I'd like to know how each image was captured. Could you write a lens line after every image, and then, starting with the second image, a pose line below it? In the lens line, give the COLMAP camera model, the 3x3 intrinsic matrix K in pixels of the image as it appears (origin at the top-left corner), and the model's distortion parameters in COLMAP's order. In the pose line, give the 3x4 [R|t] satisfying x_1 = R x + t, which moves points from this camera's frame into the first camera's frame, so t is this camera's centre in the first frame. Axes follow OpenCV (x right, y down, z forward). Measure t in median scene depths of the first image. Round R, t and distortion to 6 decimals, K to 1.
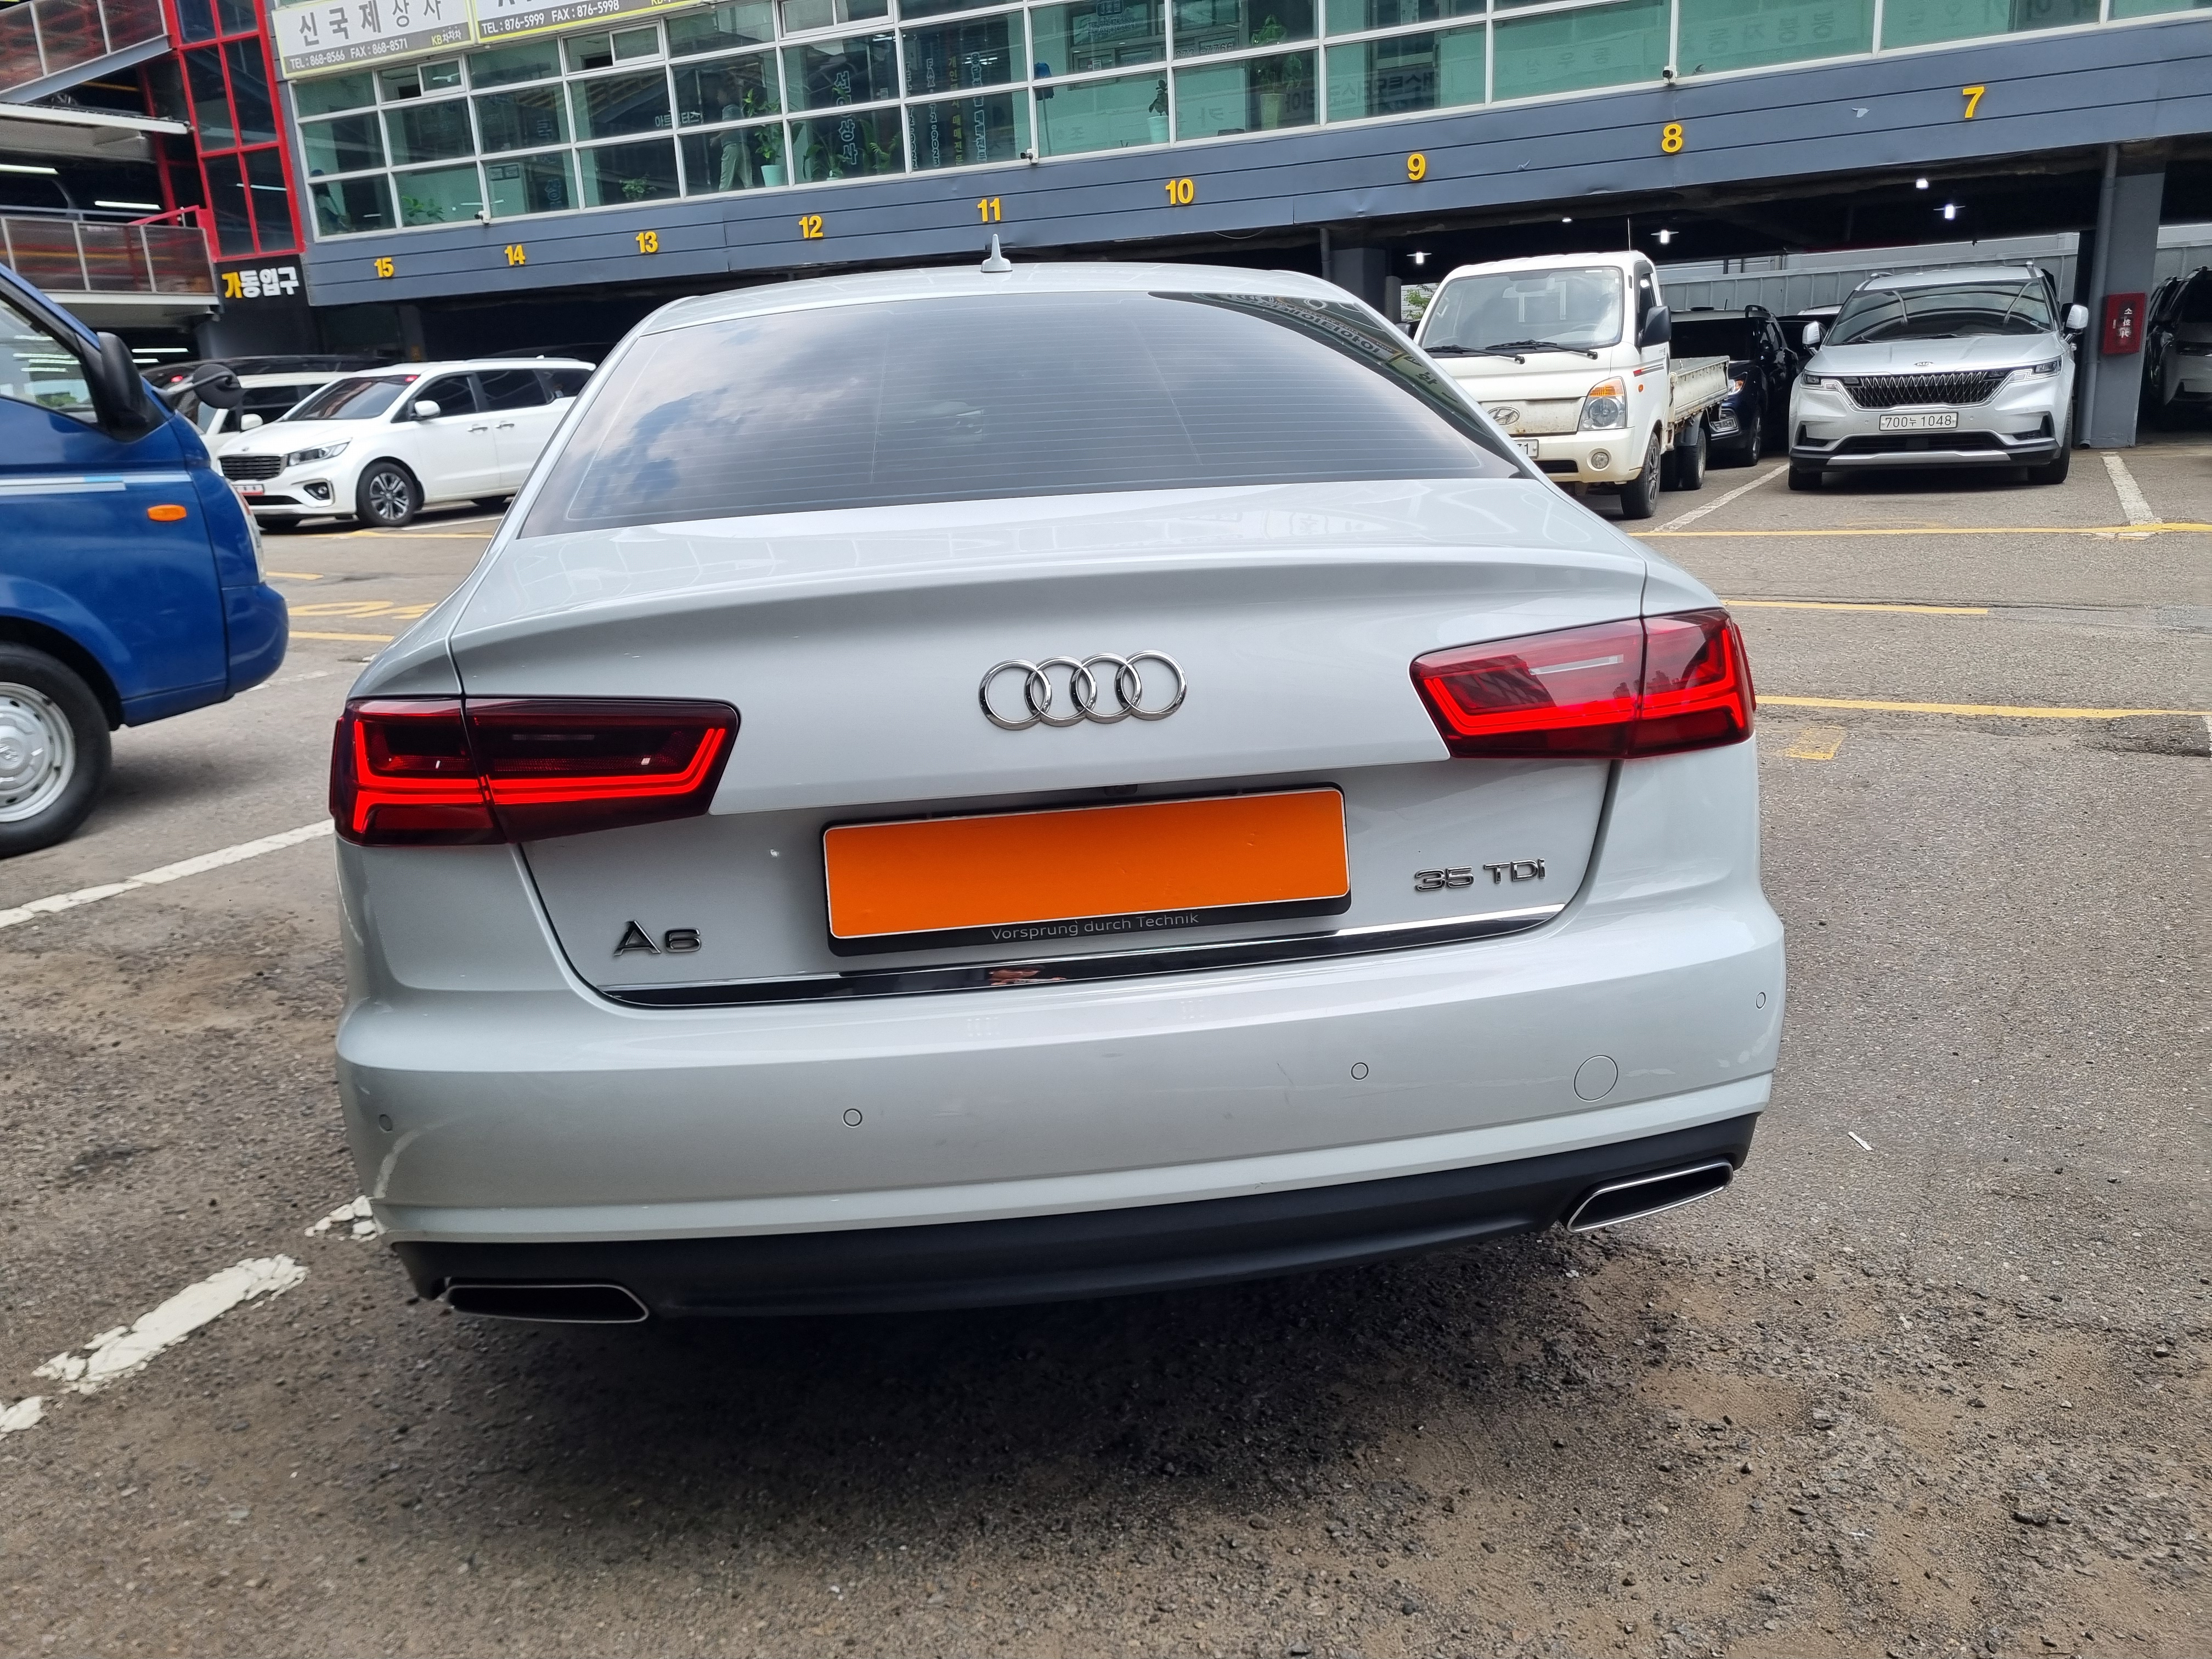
lens RADIAL K [[1639.8, 0, 1099.0], [0, 1639.8, 819.2], [0, 0, 1]] dist [0.056015, -0.049209]
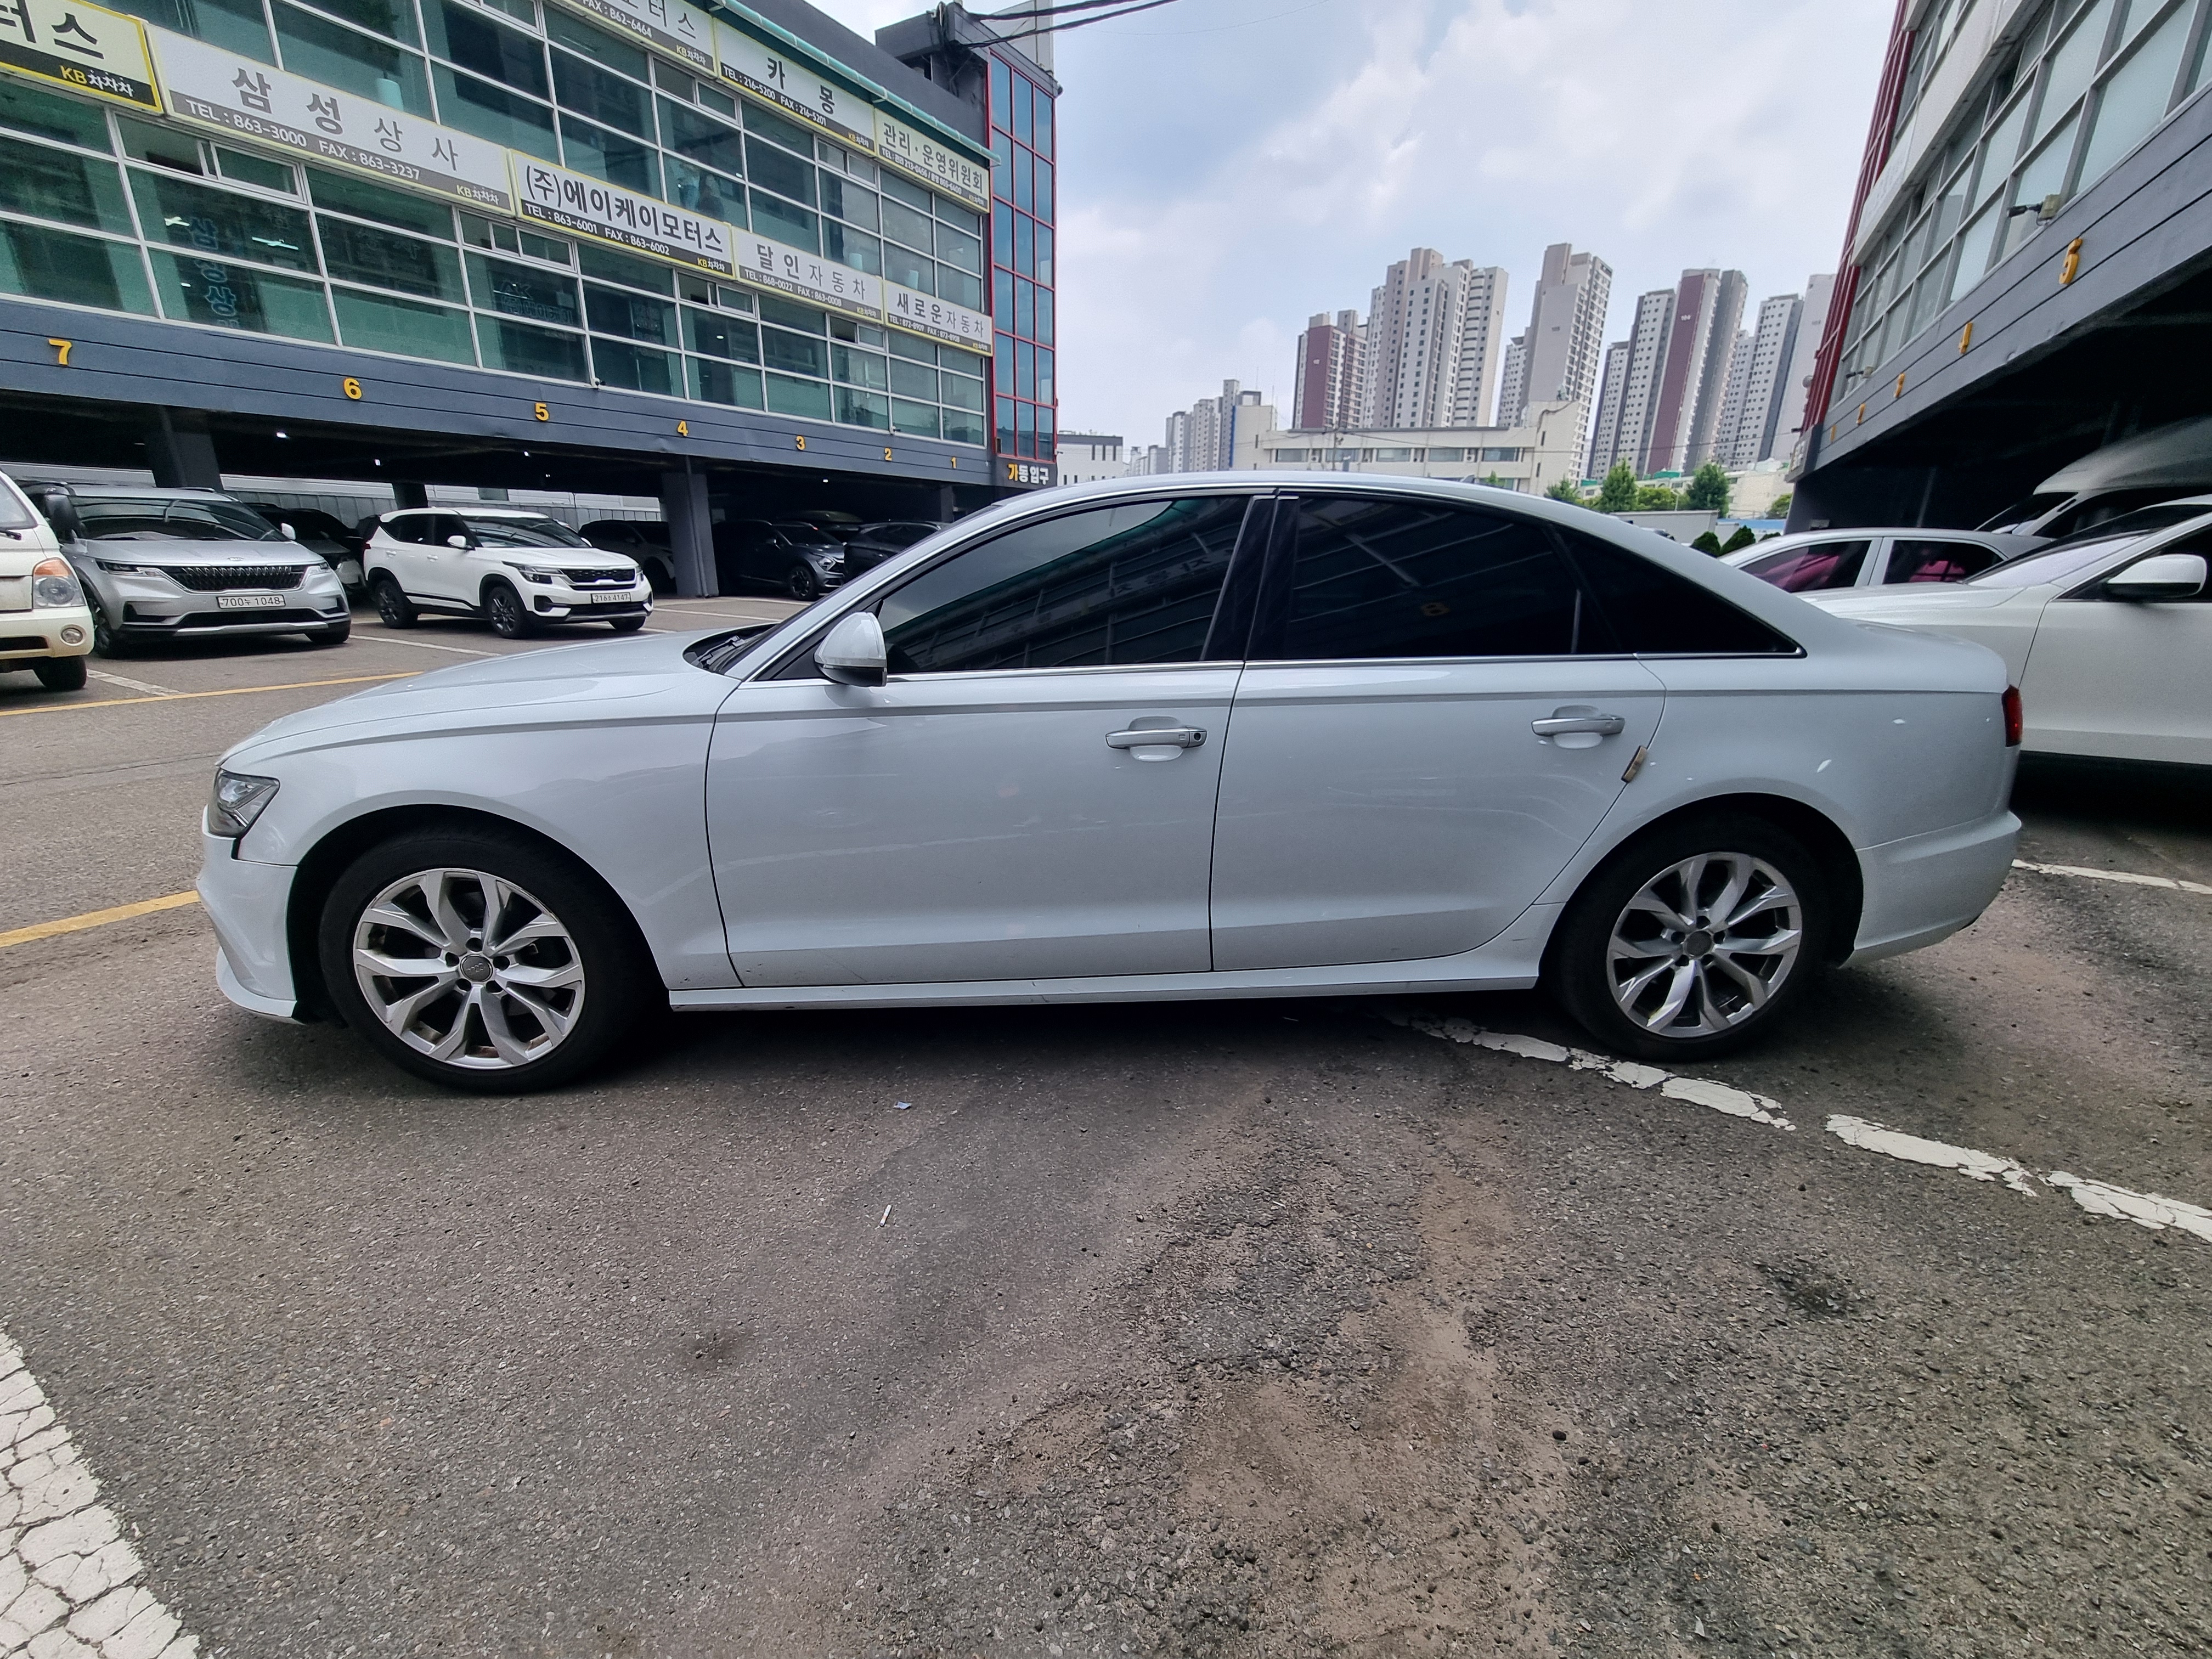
lens RADIAL K [[901.7, 0, 1106.0], [0, 901.7, 829.5], [0, 0, 1]] dist [0.000387, -0.000273]
pose [[0.046415, -0.251497, 0.966745, -0.179026], [0.246101, 0.940836, 0.232941, -0.050174], [-0.968132, 0.227105, 0.105563, 0.213105]]
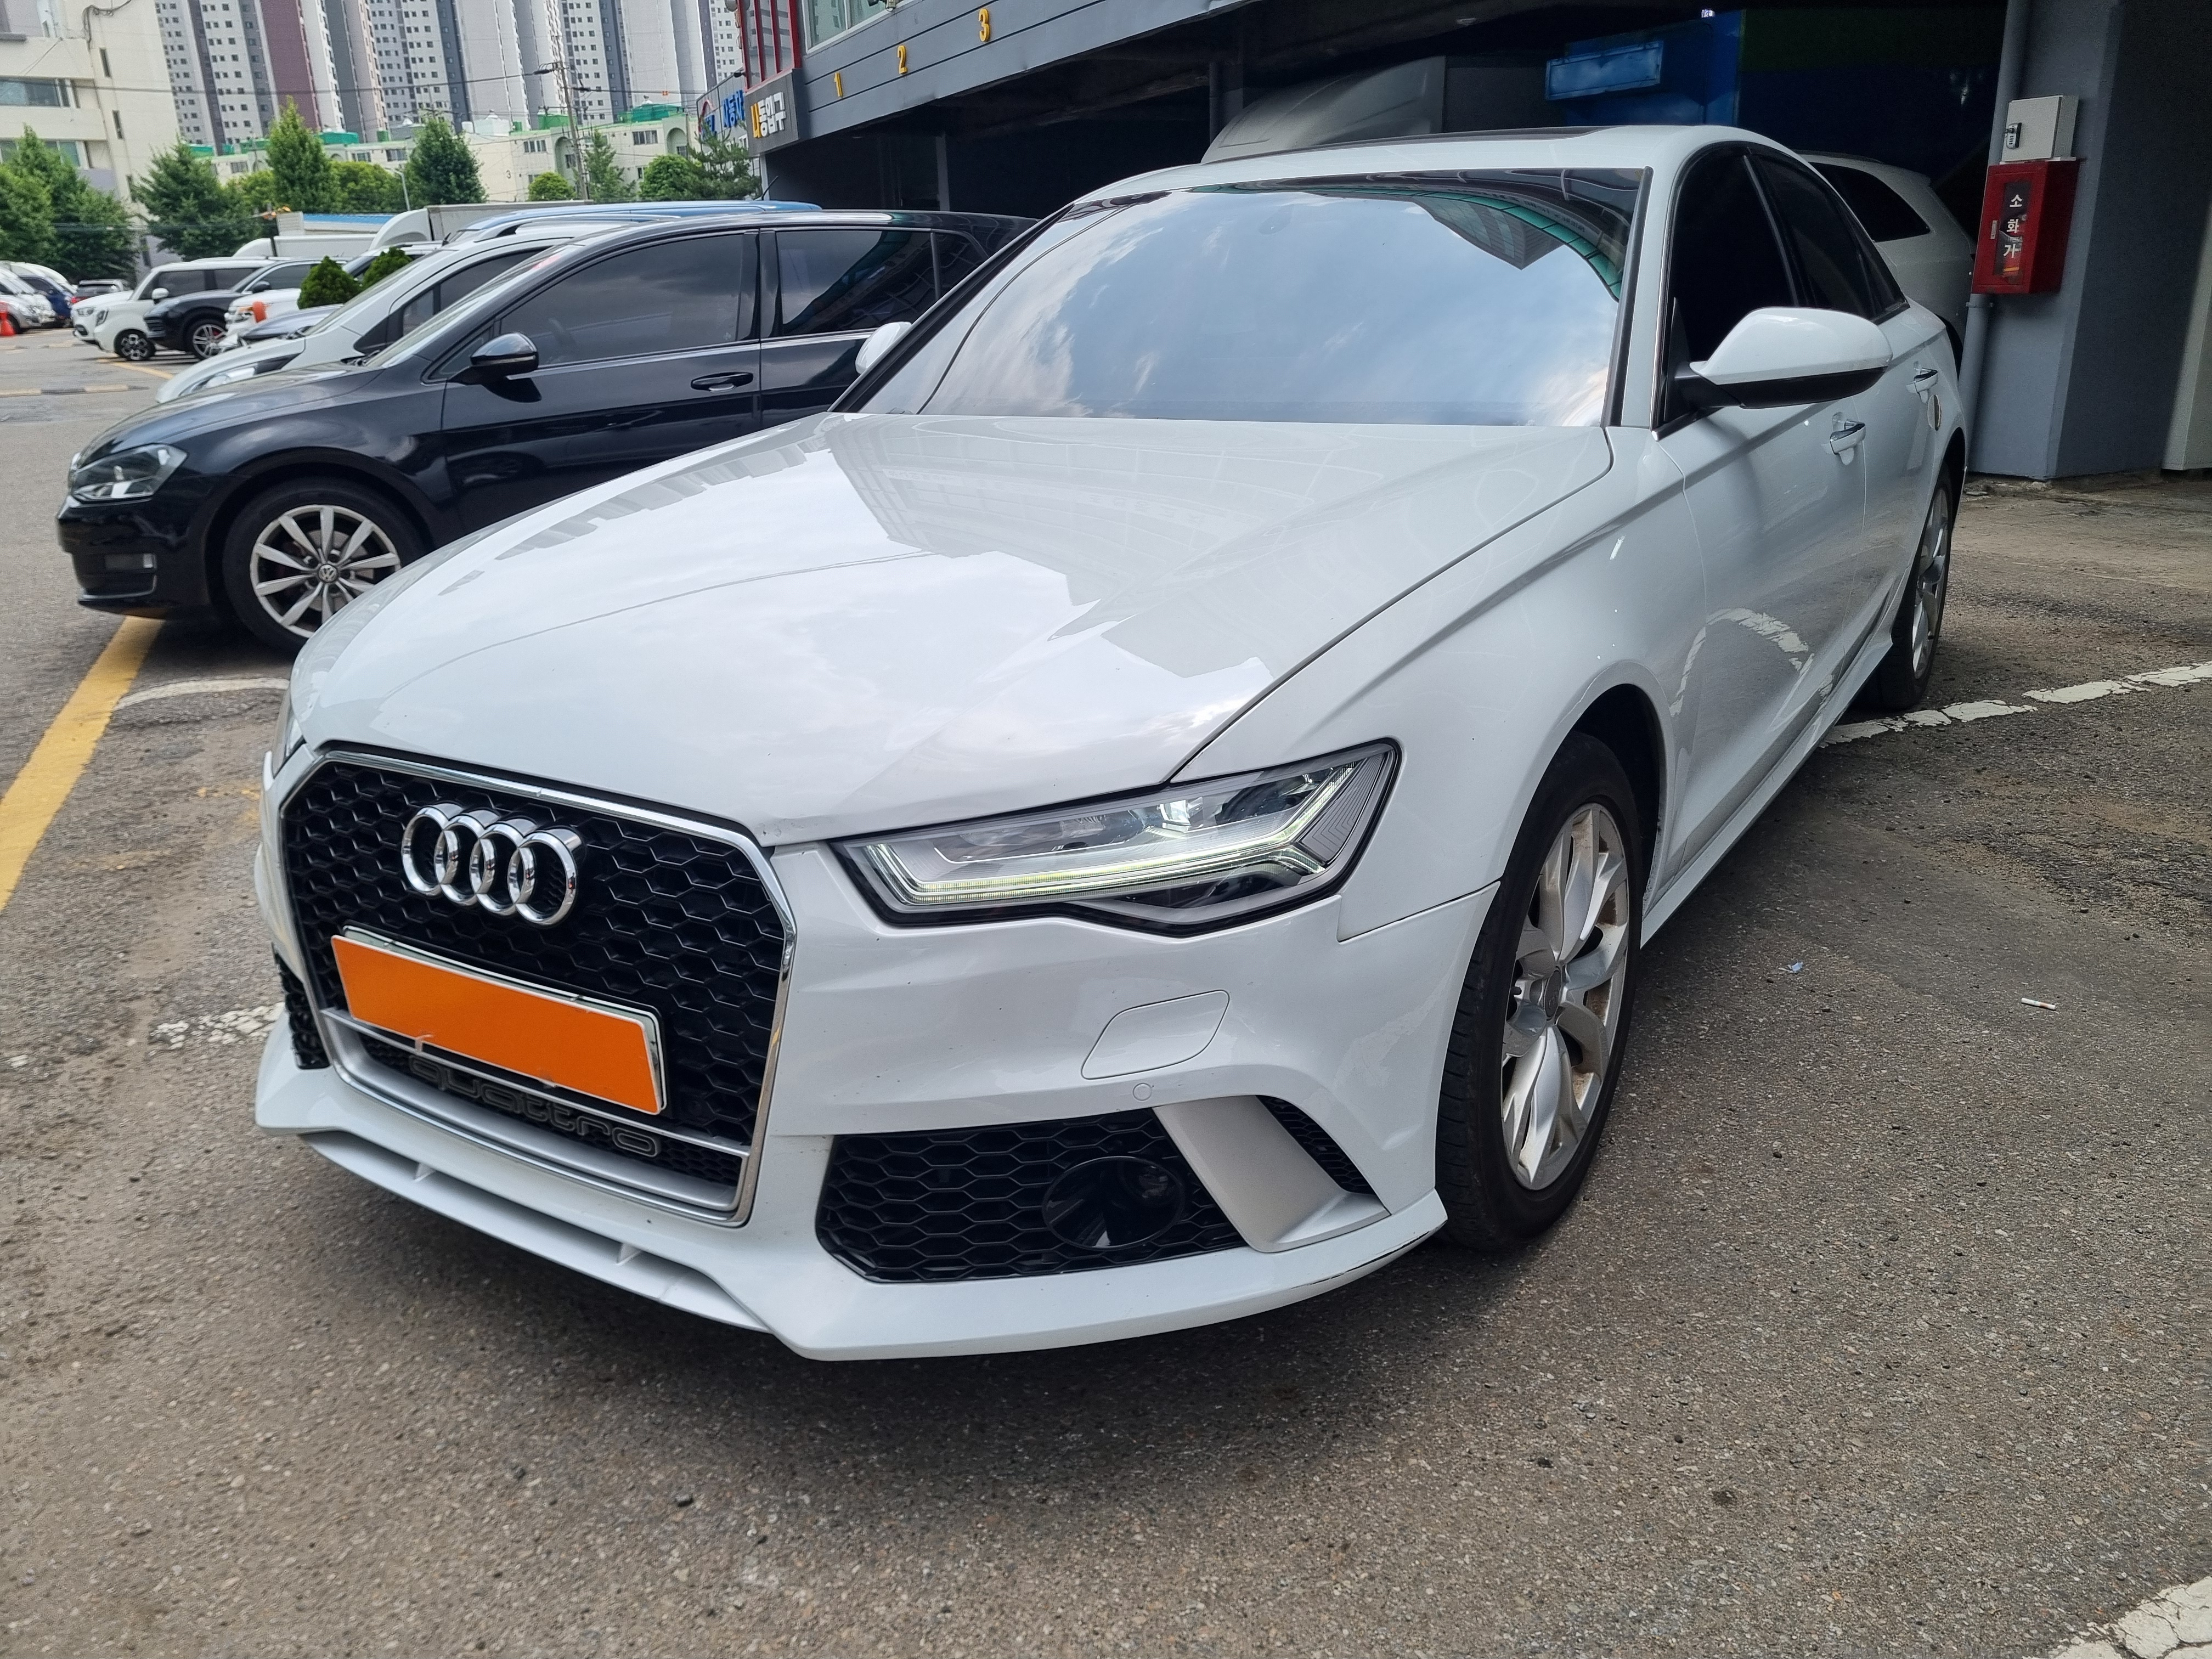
lens RADIAL K [[1667.7, 0, 1113.8], [0, 1667.7, 822.4], [0, 0, 1]] dist [0.032179, -0.034618]
pose [[-0.763716, -0.133689, 0.631558, -0.126491], [0.240772, 0.848740, 0.470818, -0.100027], [-0.598972, 0.511632, -0.616008, 0.391418]]
